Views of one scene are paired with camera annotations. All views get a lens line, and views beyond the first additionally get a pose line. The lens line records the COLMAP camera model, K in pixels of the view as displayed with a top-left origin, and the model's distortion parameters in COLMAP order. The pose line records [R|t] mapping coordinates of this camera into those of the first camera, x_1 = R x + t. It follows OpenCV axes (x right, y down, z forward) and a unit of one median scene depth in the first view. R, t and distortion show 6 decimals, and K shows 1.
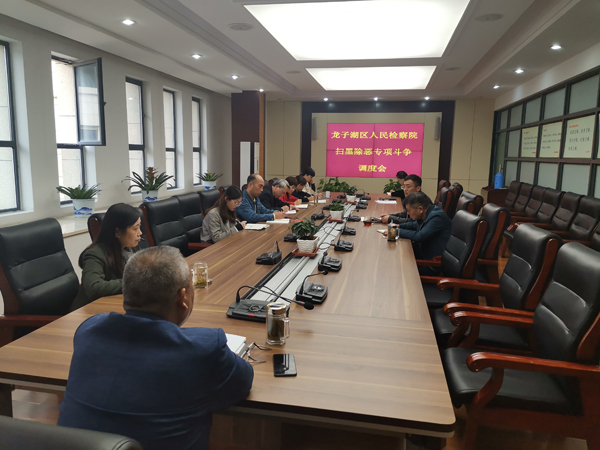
lens RADIAL K [[479.0, 0, 301.4], [0, 479.0, 227.3], [0, 0, 1]] dist [0.152741, -0.011316]
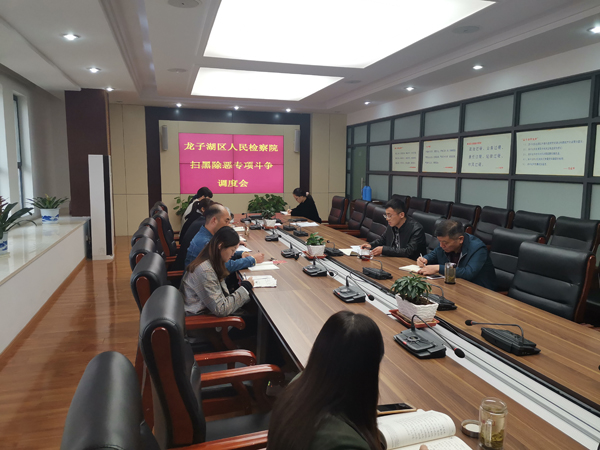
lens RADIAL K [[479.0, 0, 299.5], [0, 479.0, 226.1], [0, 0, 1]] dist [0.152741, -0.011316]
pose [[0.896849, -0.072714, 0.436320, -0.146469], [0.080760, 0.996734, 0.000106, -0.032920], [-0.434902, 0.035142, 0.899792, 0.135415]]
